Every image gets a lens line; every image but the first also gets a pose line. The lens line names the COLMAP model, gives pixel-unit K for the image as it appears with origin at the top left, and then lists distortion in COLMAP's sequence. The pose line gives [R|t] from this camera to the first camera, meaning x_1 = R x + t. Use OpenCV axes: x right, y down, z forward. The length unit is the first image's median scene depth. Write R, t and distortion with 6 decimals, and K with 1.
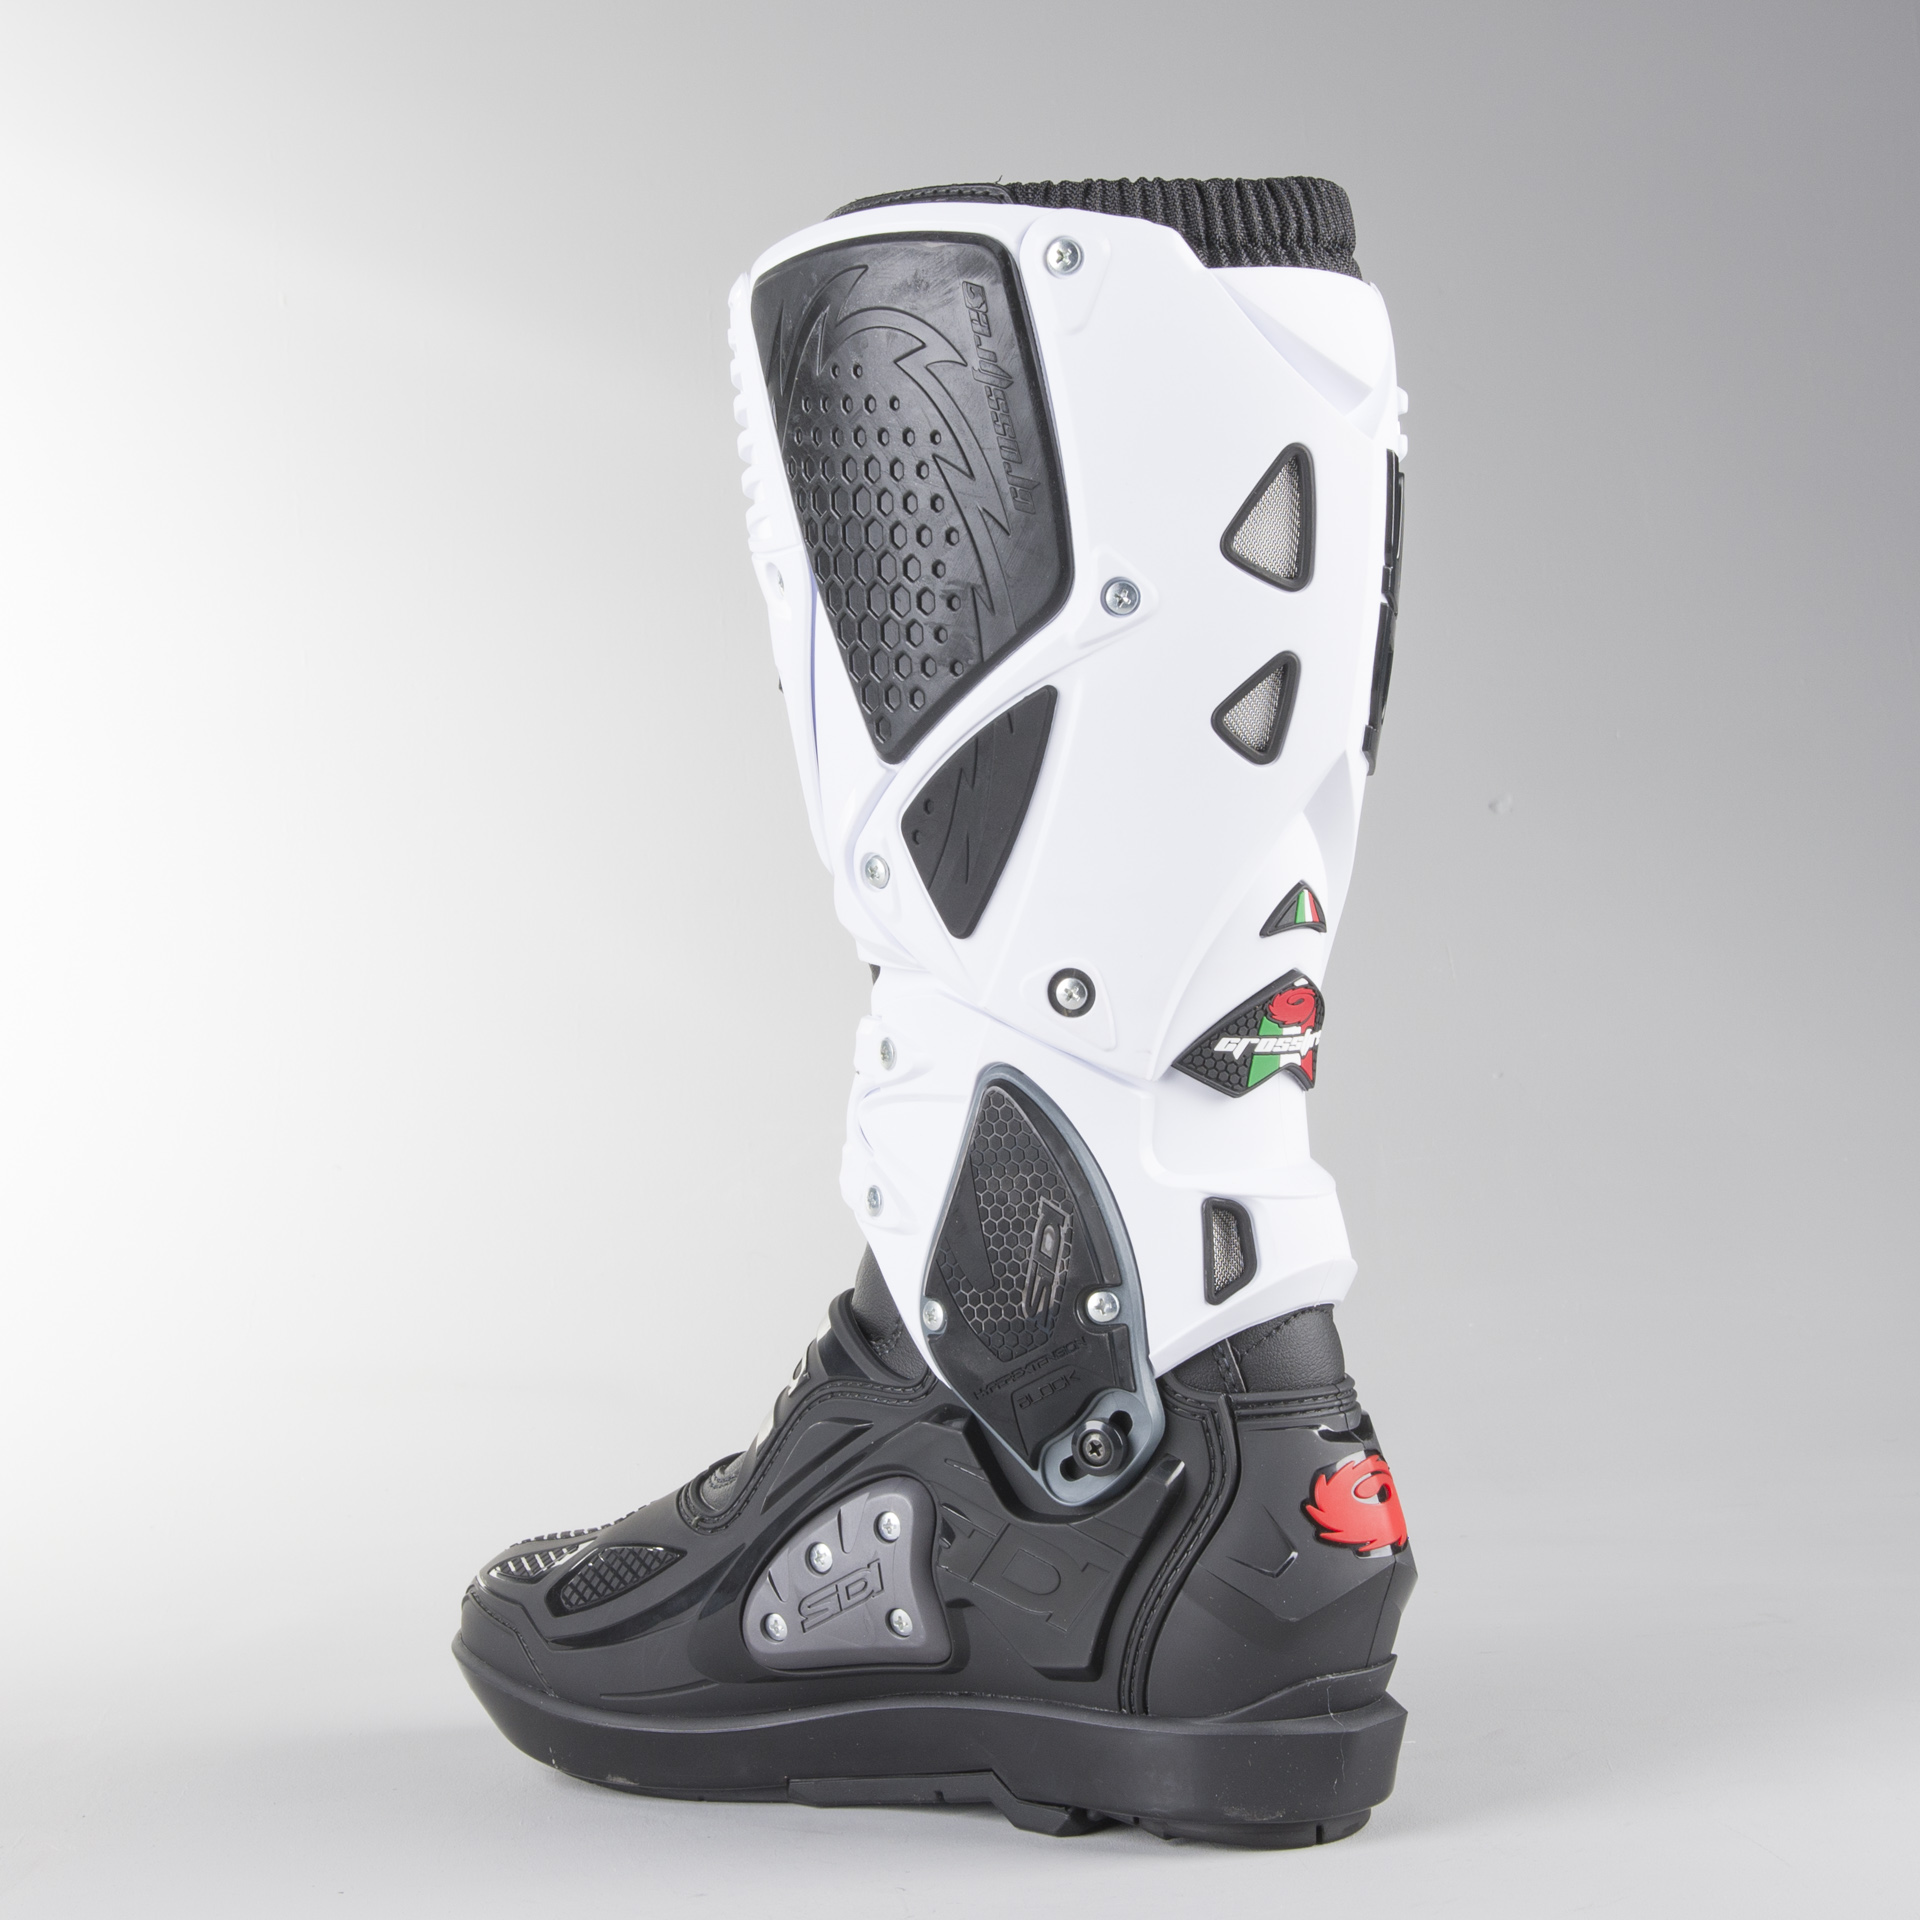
lens RADIAL K [[4292.7, 0, 960.0], [0, 4292.7, 960.0], [0, 0, 1]] dist [-0.219722, 0.364785]
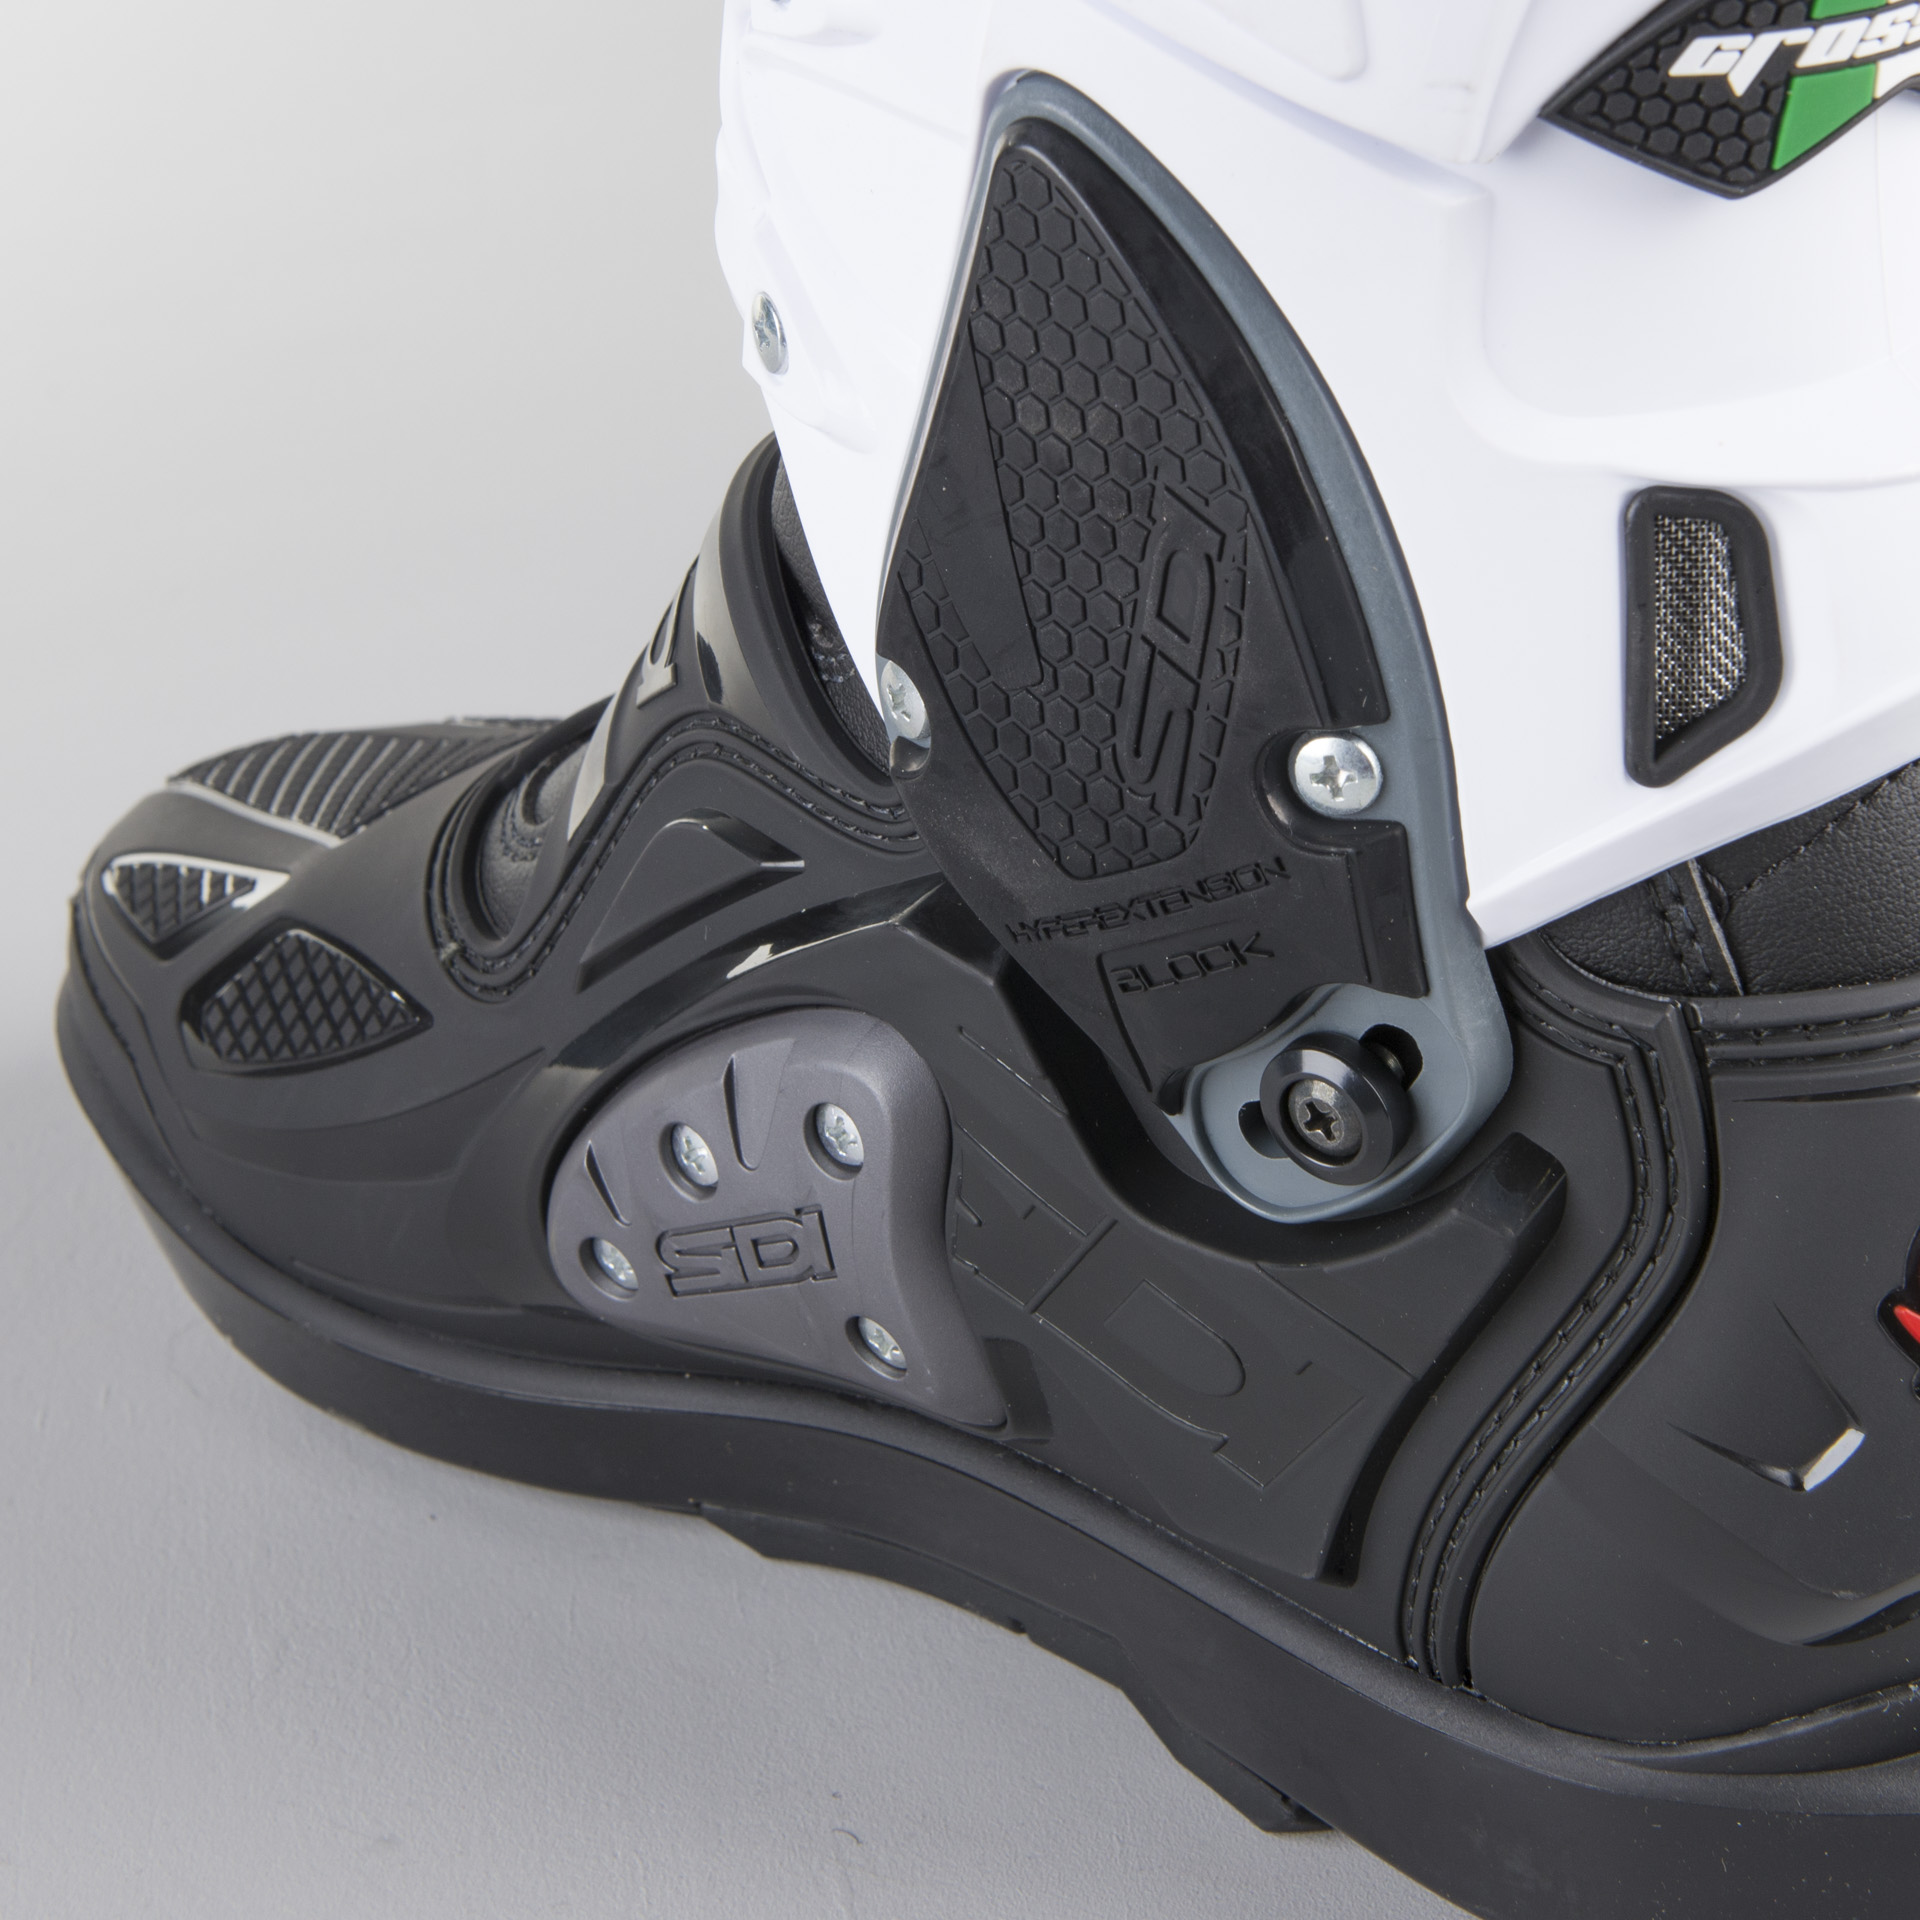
lens RADIAL K [[4974.7, 0, 989.5], [0, 4974.7, 814.7], [0, 0, 1]] dist [-0.040743, 0.775336]
pose [[0.989774, 0.027581, -0.139953, 0.062358], [0.033463, 0.908854, 0.415770, -0.087348], [0.138664, -0.416202, 0.898637, 0.623419]]
